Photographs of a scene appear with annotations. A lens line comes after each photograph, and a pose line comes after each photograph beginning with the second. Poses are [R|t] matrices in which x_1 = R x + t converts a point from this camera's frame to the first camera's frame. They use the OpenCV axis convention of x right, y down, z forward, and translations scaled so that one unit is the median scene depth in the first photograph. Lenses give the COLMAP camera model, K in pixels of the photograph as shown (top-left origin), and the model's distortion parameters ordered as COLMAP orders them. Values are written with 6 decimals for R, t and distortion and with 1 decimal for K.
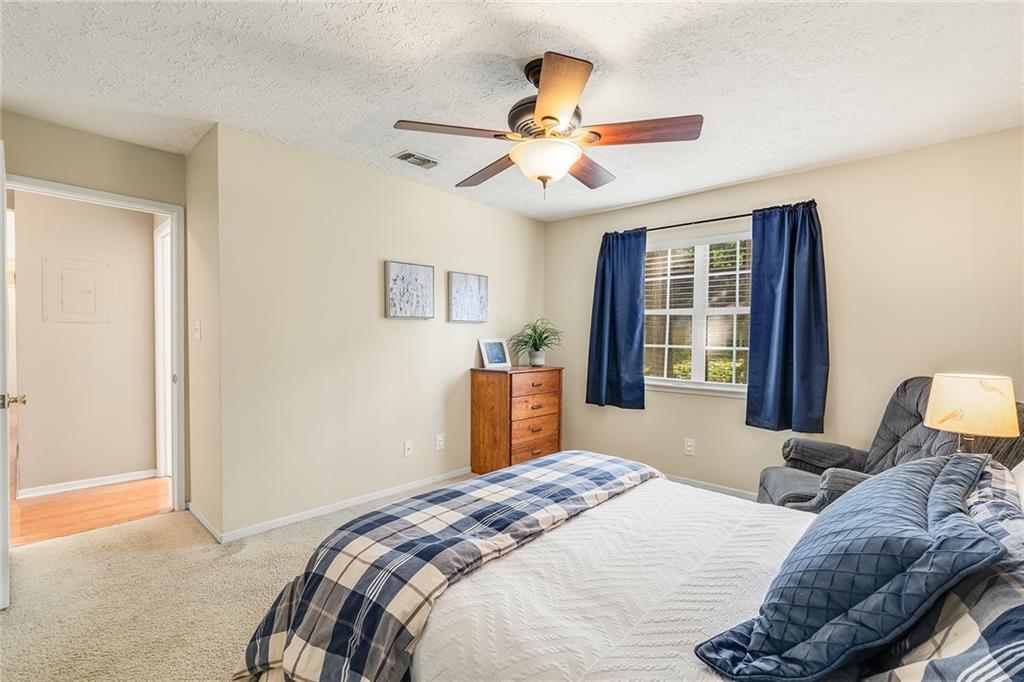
lens RADIAL K [[463.0, 0, 513.0], [0, 463.0, 348.6], [0, 0, 1]] dist [-0.000895, 0.000266]
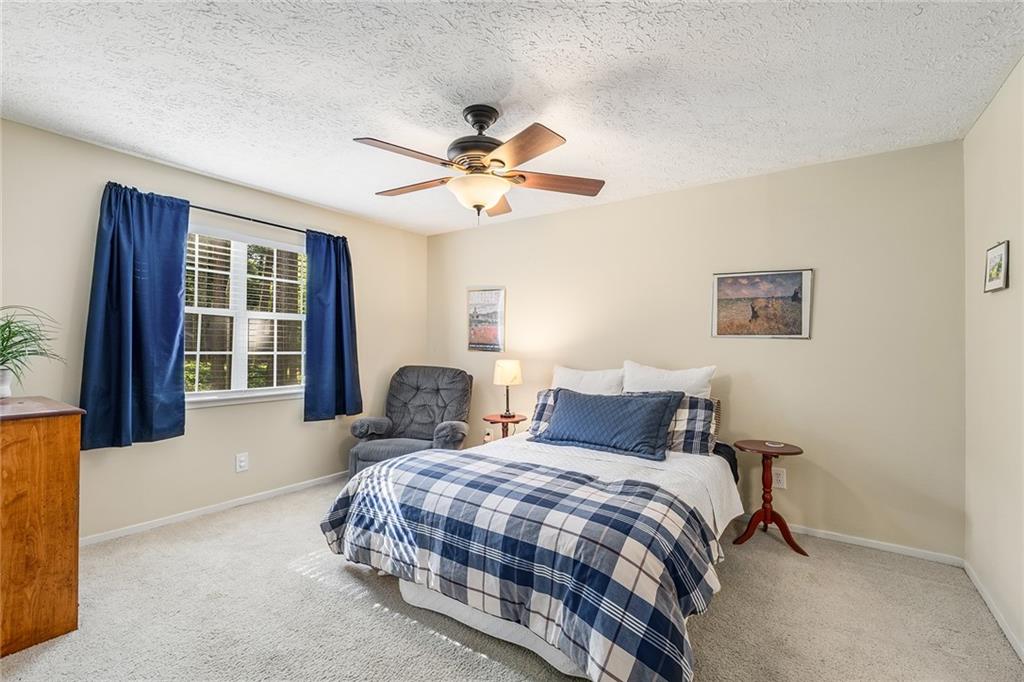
lens RADIAL K [[456.8, 0, 515.2], [0, 456.8, 344.6], [0, 0, 1]] dist [-0.002082, -0.000037]
pose [[-0.145579, -0.011933, 0.989275, -0.575202], [0.012737, 0.999822, 0.013935, -0.024519], [-0.989265, 0.014629, -0.145401, 0.587025]]
